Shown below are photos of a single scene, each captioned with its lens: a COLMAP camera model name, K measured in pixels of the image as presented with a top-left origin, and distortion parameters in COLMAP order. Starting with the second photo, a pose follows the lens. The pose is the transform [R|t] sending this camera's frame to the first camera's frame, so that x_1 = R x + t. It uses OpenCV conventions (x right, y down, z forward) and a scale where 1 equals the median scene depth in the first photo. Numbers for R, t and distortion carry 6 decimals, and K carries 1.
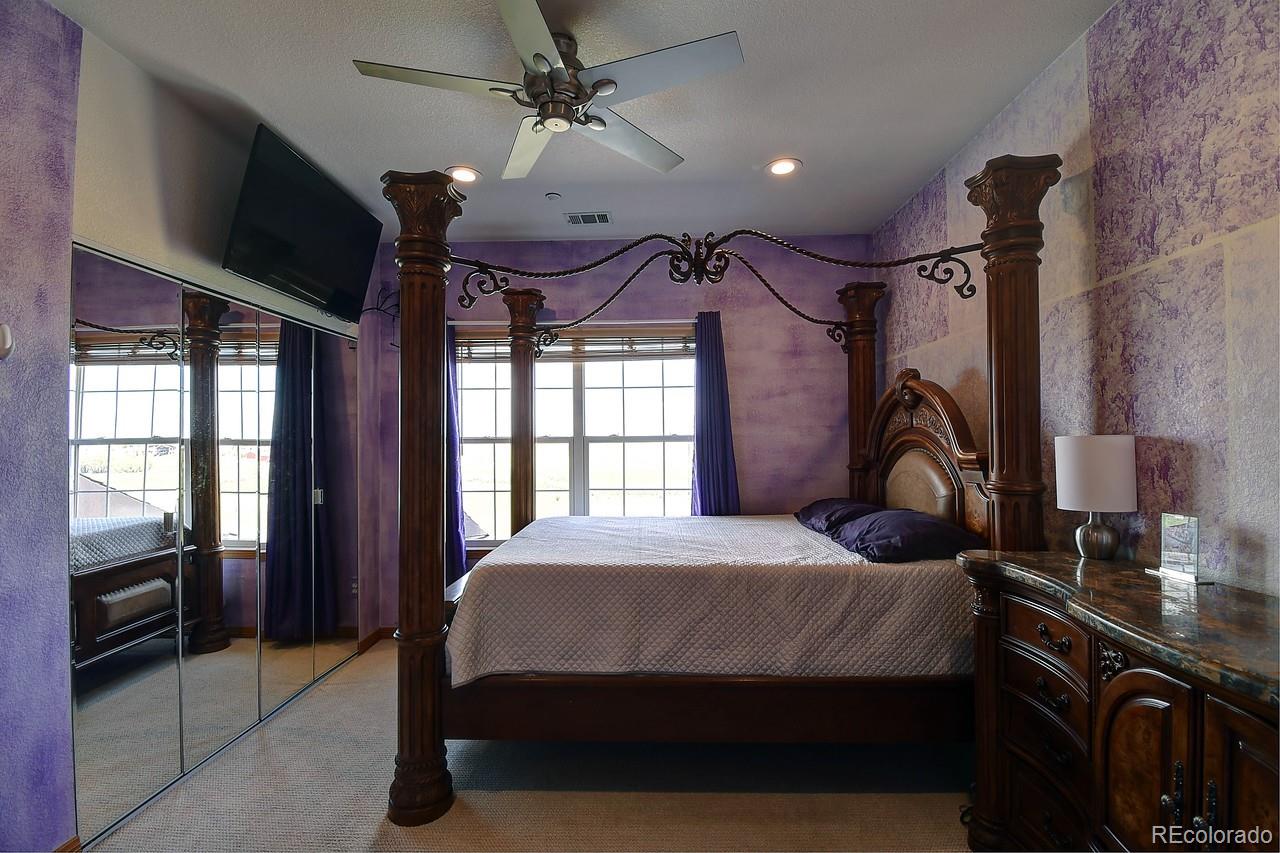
lens RADIAL K [[563.2, 0, 627.4], [0, 563.2, 430.6], [0, 0, 1]] dist [-0.003071, -0.012434]
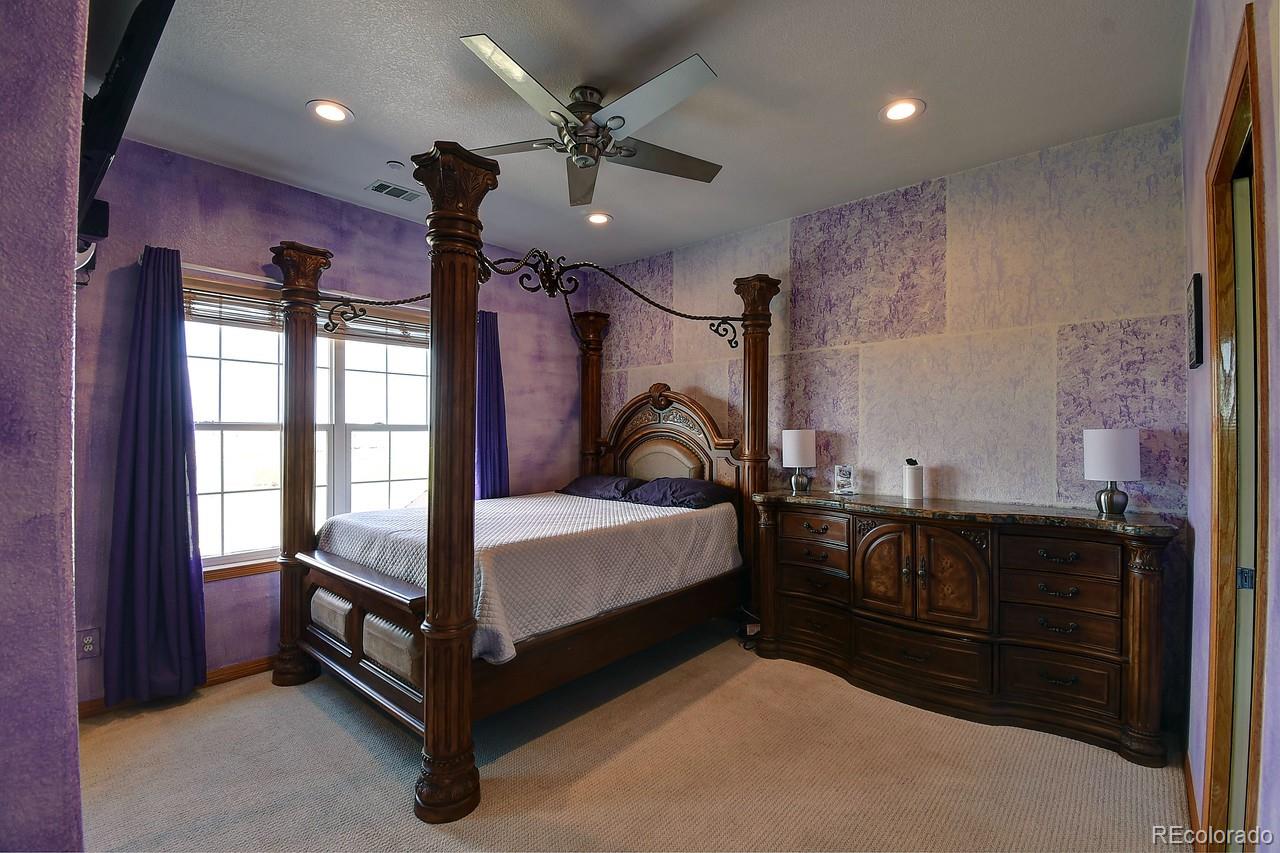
lens RADIAL K [[563.2, 0, 635.7], [0, 563.2, 433.0], [0, 0, 1]] dist [-0.003071, -0.012434]
pose [[0.632363, 0.008397, 0.774627, -0.900115], [-0.022458, 0.999720, 0.007496, 0.014880], [-0.774347, -0.022137, 0.632374, 0.148839]]
